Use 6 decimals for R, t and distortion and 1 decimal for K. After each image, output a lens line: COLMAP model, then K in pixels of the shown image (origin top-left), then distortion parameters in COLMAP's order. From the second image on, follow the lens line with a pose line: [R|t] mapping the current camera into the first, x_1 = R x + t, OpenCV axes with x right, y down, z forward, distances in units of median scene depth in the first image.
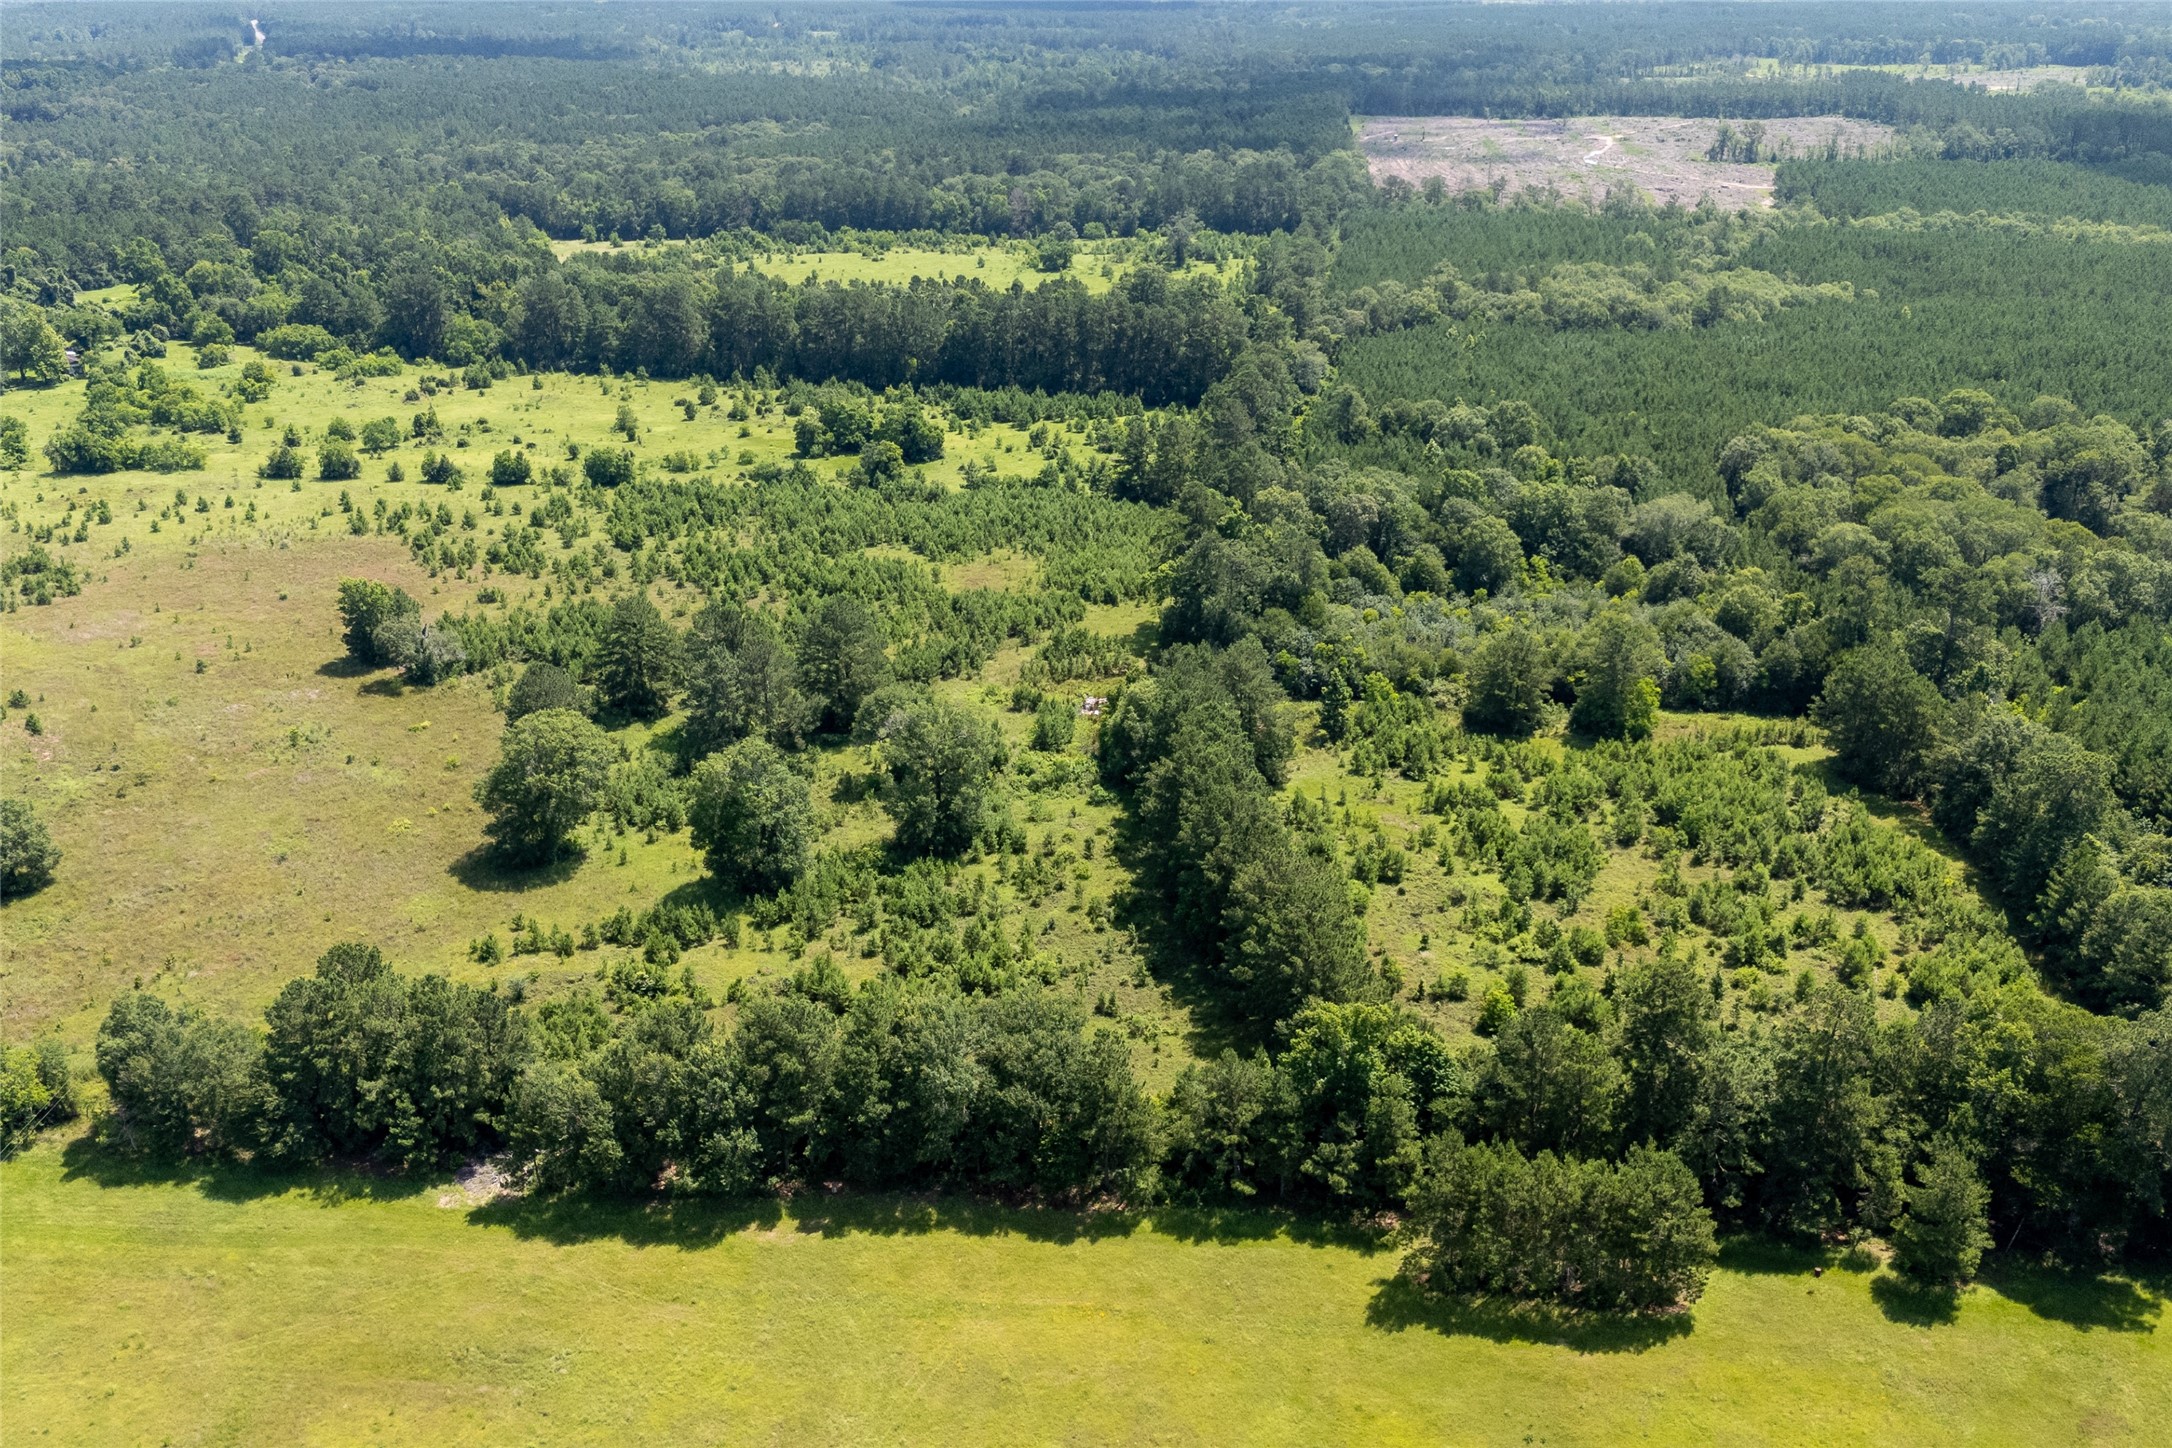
lens RADIAL K [[1876.6, 0, 1086.6], [0, 1876.6, 724.1], [0, 0, 1]] dist [0.033612, -0.000268]
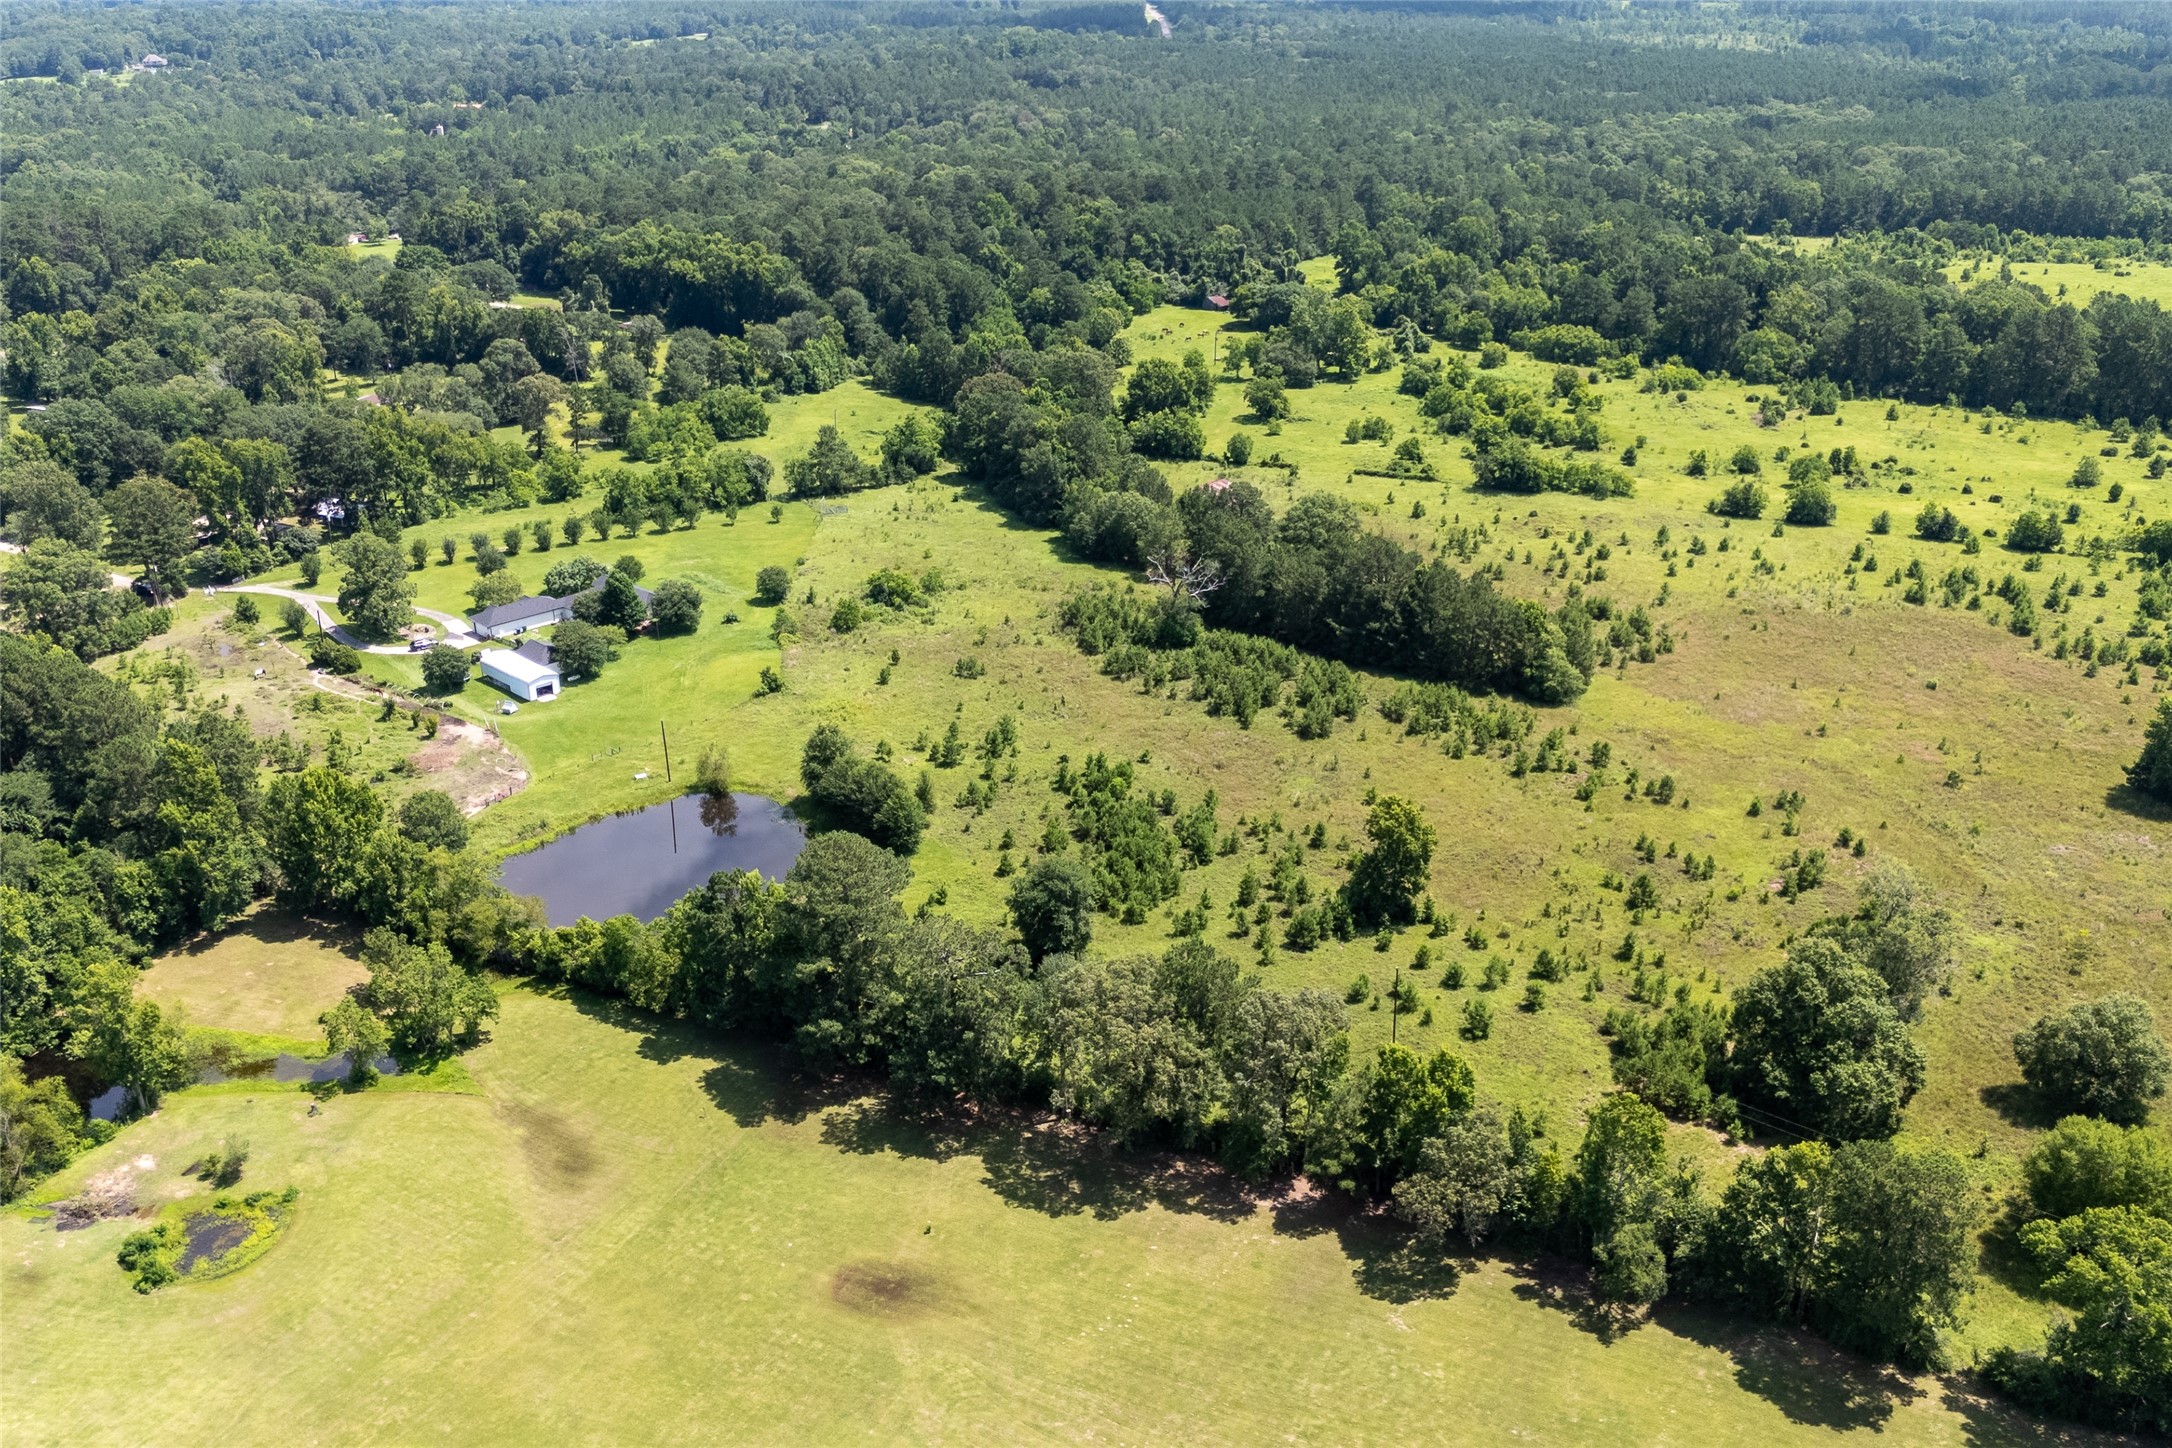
lens RADIAL K [[1876.6, 0, 1090.7], [0, 1876.6, 712.6], [0, 0, 1]] dist [0.033612, -0.000268]
pose [[0.936332, 0.134450, -0.324354, -0.336494], [-0.131610, 0.990823, 0.030787, -0.021283], [0.325516, 0.013861, 0.945435, 0.052313]]
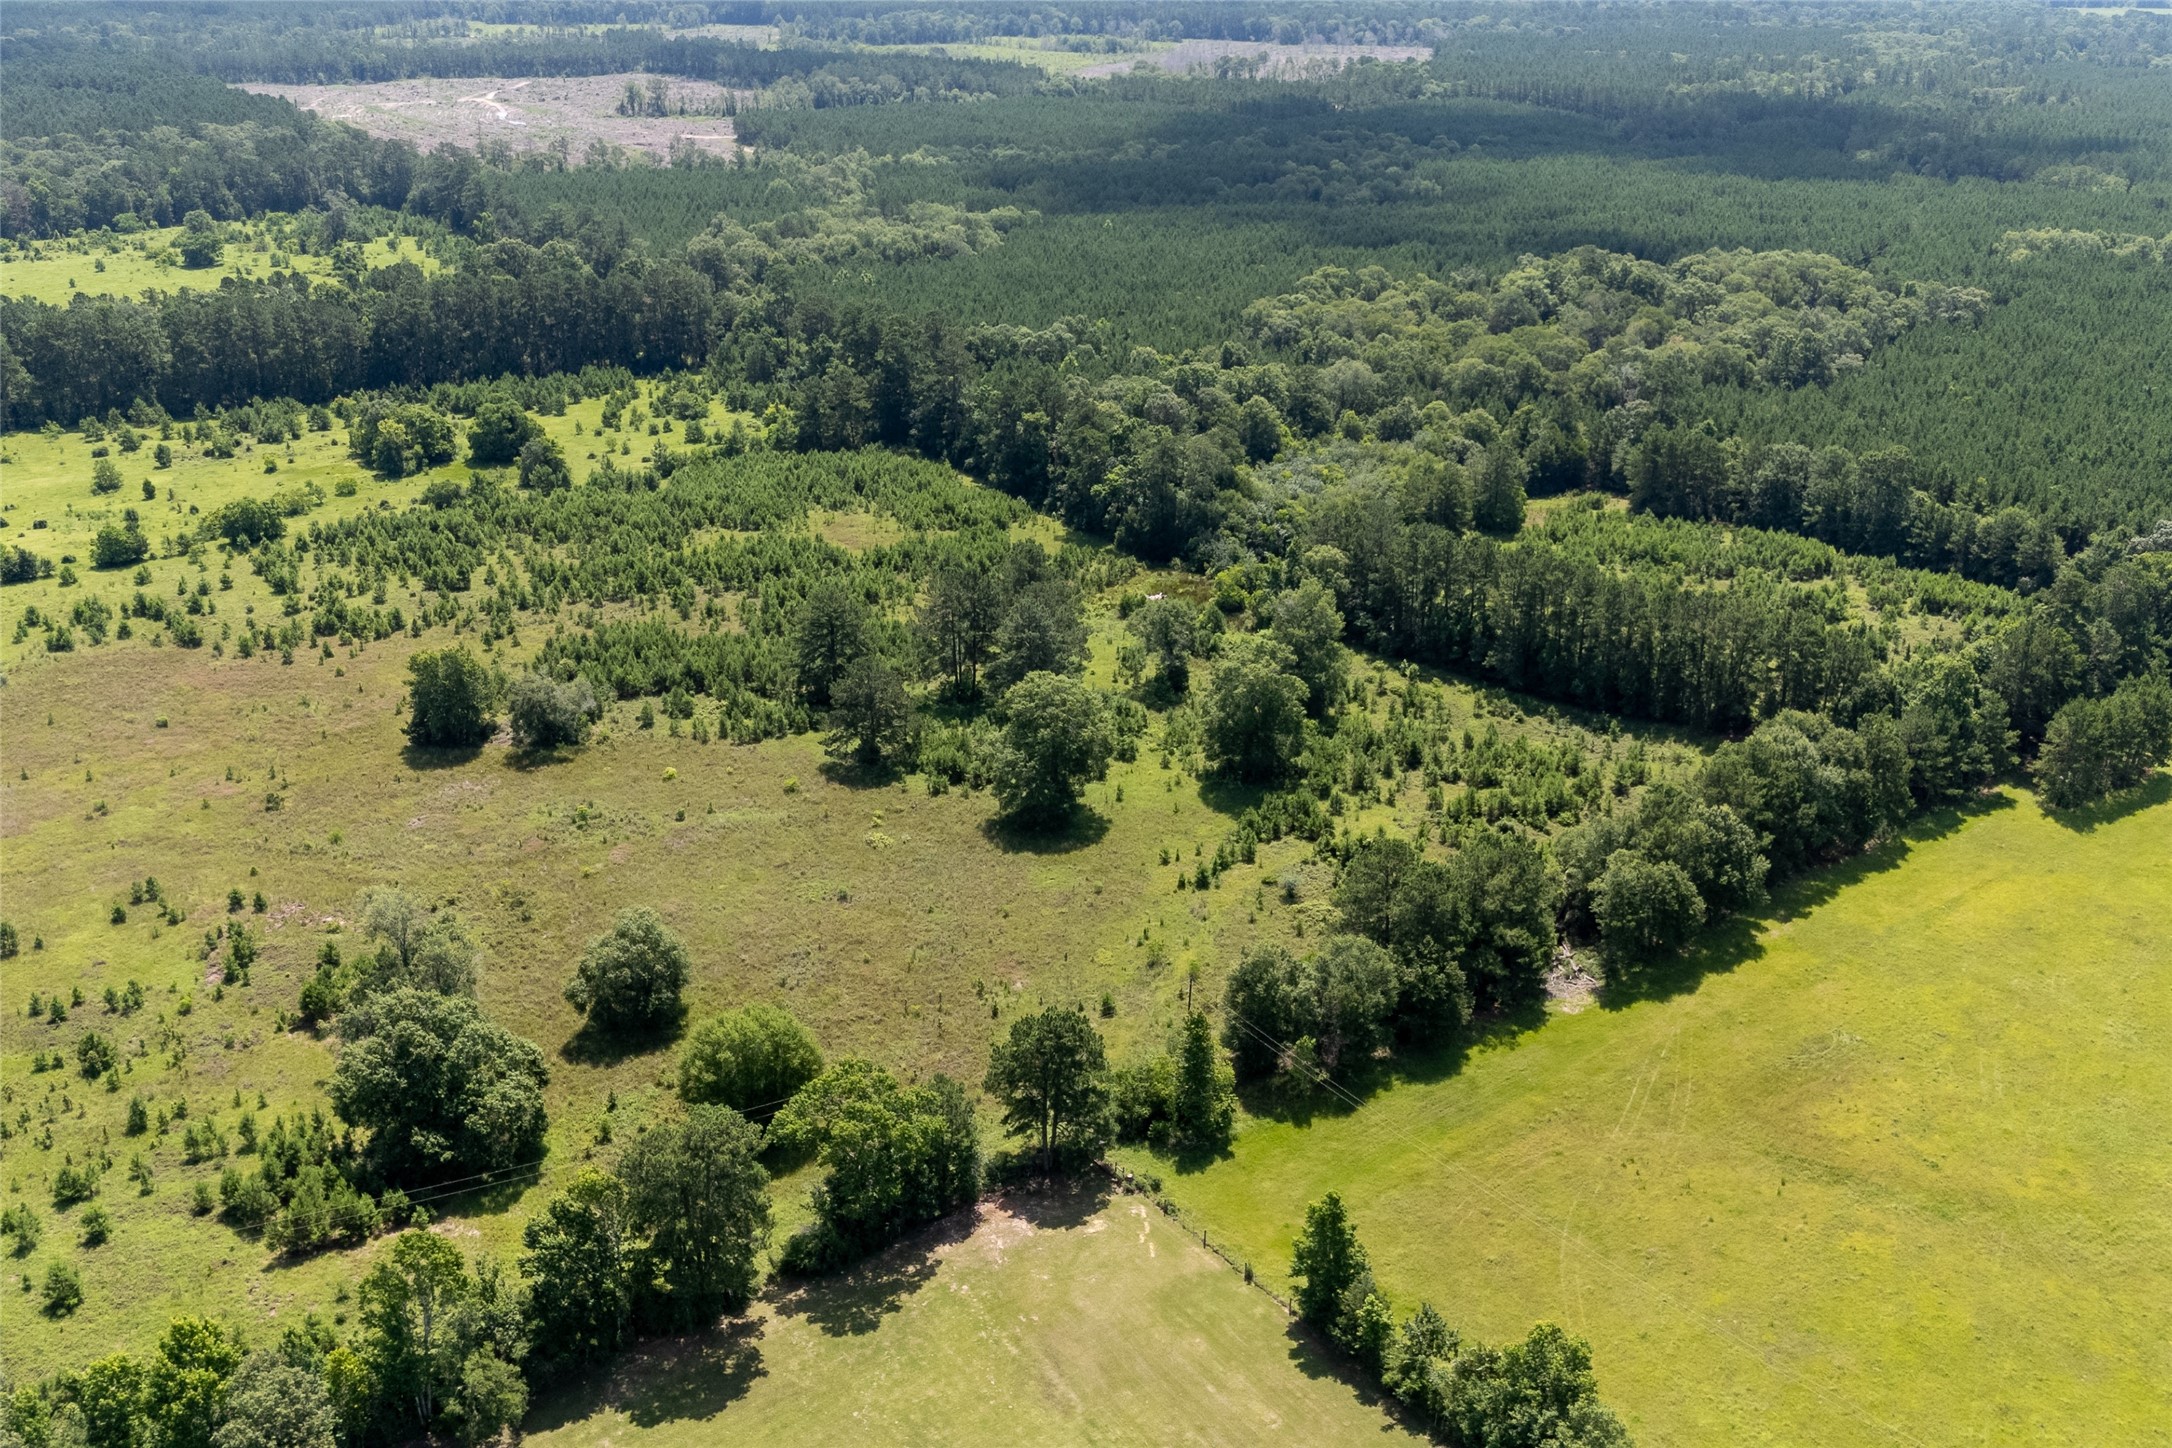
lens RADIAL K [[1876.6, 0, 1090.4], [0, 1876.6, 741.7], [0, 0, 1]] dist [0.033612, -0.000268]
pose [[0.745442, -0.258283, 0.614496, -0.415719], [0.242174, 0.963824, 0.111331, -0.035636], [-0.621021, 0.065824, 0.781025, 0.091648]]
